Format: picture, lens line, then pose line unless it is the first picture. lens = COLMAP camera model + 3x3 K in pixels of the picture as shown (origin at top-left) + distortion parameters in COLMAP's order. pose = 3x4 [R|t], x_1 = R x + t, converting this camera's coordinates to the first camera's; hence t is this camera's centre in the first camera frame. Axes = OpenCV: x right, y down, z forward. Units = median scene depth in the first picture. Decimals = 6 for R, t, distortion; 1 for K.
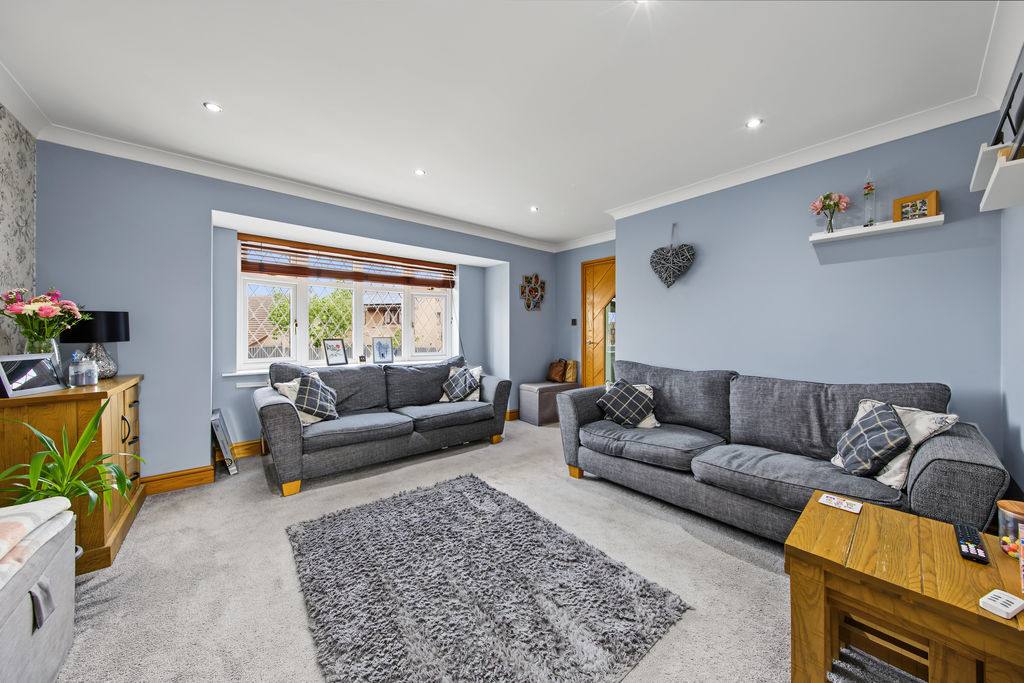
lens RADIAL K [[352.2, 0, 518.7], [0, 352.2, 334.4], [0, 0, 1]] dist [0.005109, 0.000001]
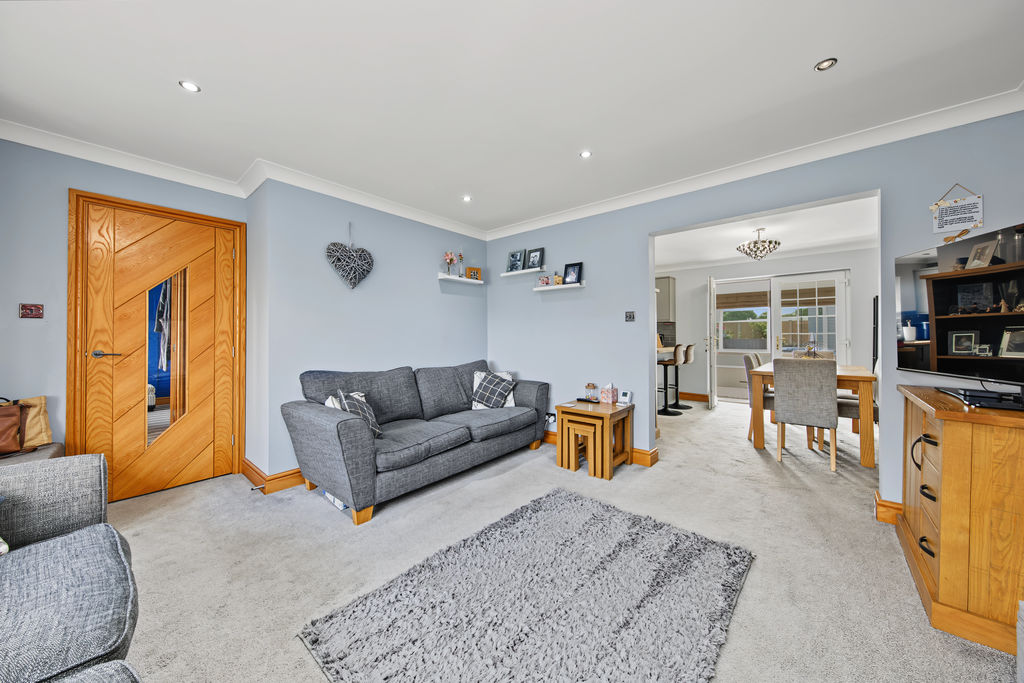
lens RADIAL K [[352.2, 0, 518.6], [0, 352.2, 338.0], [0, 0, 1]] dist [0.005109, 0.000001]
pose [[-0.164151, -0.005069, 0.986422, -0.720225], [0.000171, 0.999987, 0.005167, -0.004020], [-0.986435, 0.001017, -0.164148, 0.860076]]
